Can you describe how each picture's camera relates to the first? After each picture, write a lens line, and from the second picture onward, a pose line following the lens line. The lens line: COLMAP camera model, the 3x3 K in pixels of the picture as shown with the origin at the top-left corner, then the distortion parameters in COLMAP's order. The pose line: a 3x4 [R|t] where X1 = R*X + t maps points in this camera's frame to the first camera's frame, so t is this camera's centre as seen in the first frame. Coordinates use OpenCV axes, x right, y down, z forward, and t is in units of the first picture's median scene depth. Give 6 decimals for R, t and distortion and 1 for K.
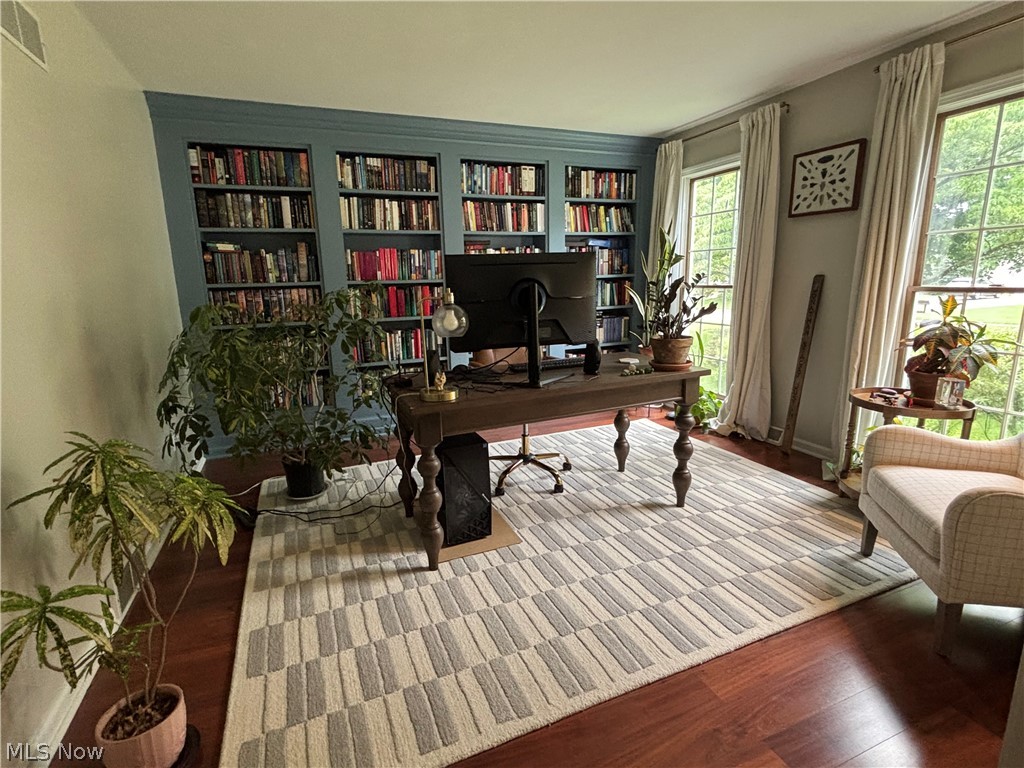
lens RADIAL K [[501.3, 0, 512.0], [0, 501.3, 384.0], [0, 0, 1]] dist [0.001635, -0.025610]
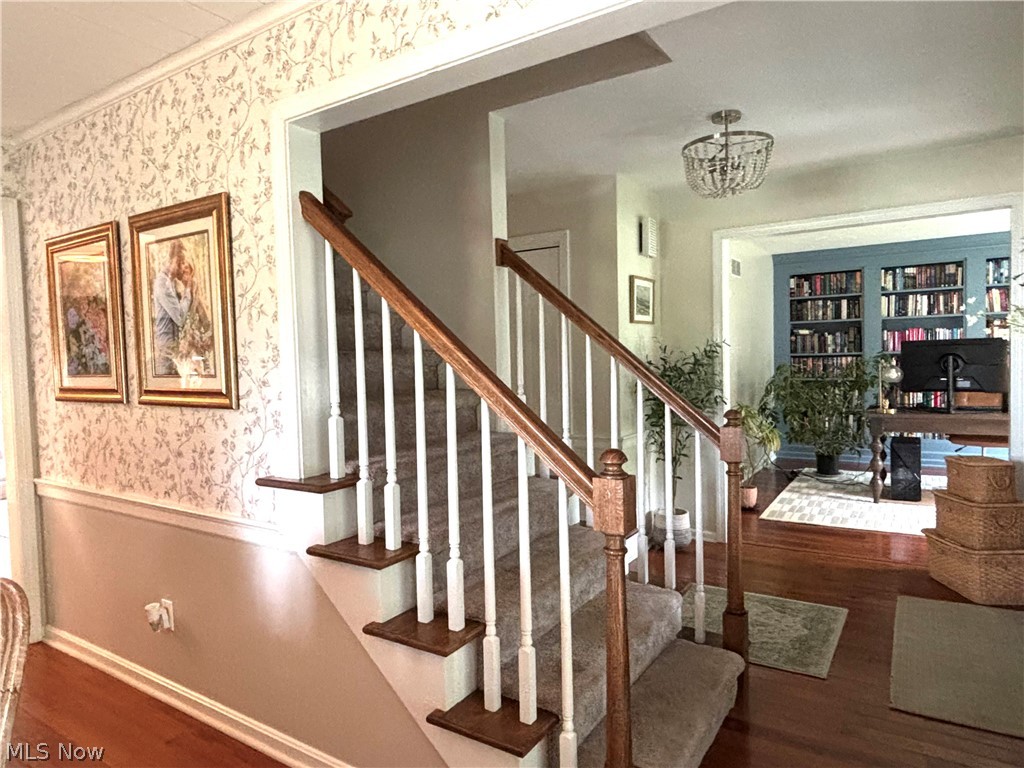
lens RADIAL K [[638.1, 0, 512.0], [0, 638.1, 384.0], [0, 0, 1]] dist [0.001807, -0.000631]
pose [[0.557457, 0.043576, -0.829061, 0.639523], [-0.158533, 0.985833, -0.054780, 0.164988], [0.814929, 0.161971, 0.556468, -0.928013]]
